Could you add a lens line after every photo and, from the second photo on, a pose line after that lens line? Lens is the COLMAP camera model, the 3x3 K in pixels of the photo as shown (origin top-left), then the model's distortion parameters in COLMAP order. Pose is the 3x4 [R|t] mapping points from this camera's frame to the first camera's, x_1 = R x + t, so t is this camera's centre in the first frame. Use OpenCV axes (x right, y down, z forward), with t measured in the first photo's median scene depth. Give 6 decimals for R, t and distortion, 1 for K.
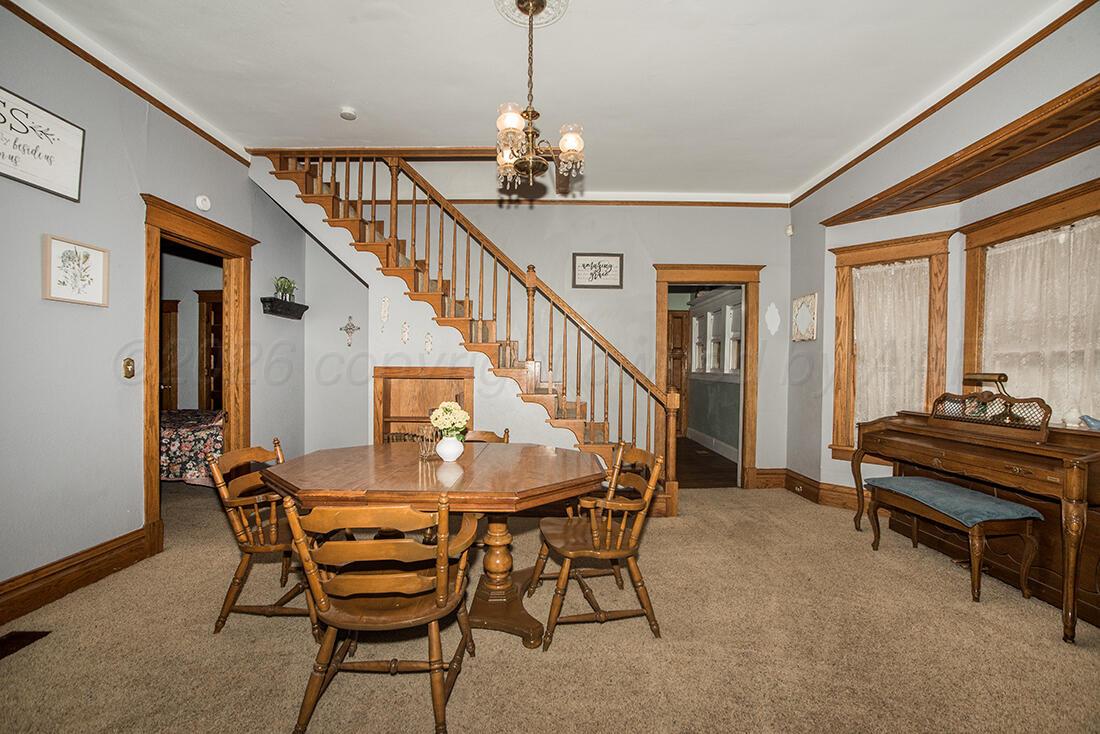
lens RADIAL K [[470.2, 0, 551.3], [0, 470.2, 378.5], [0, 0, 1]] dist [-0.065051, 0.000048]
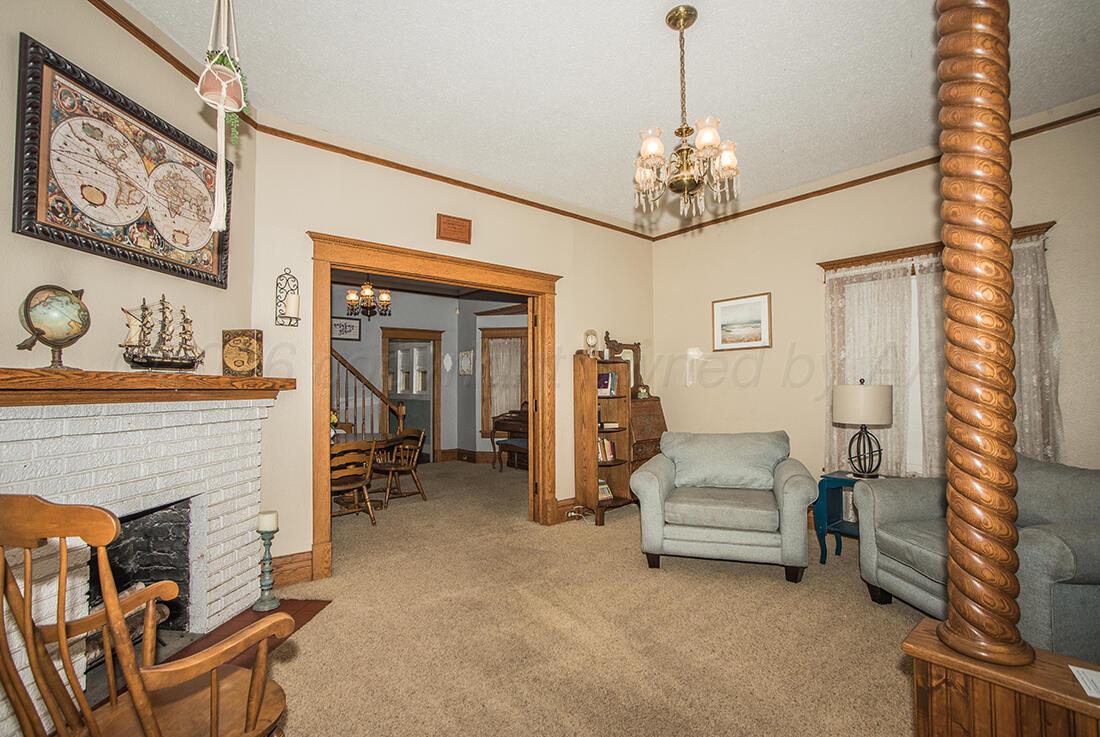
lens RADIAL K [[511.2, 0, 550.0], [0, 511.2, 368.5], [0, 0, 1]] dist [-0.000016, -0.000001]
pose [[0.766701, 0.012834, 0.641876, -0.517058], [0.025139, 0.998433, -0.049991, -0.000261], [-0.641512, 0.054464, 0.765177, -0.795559]]
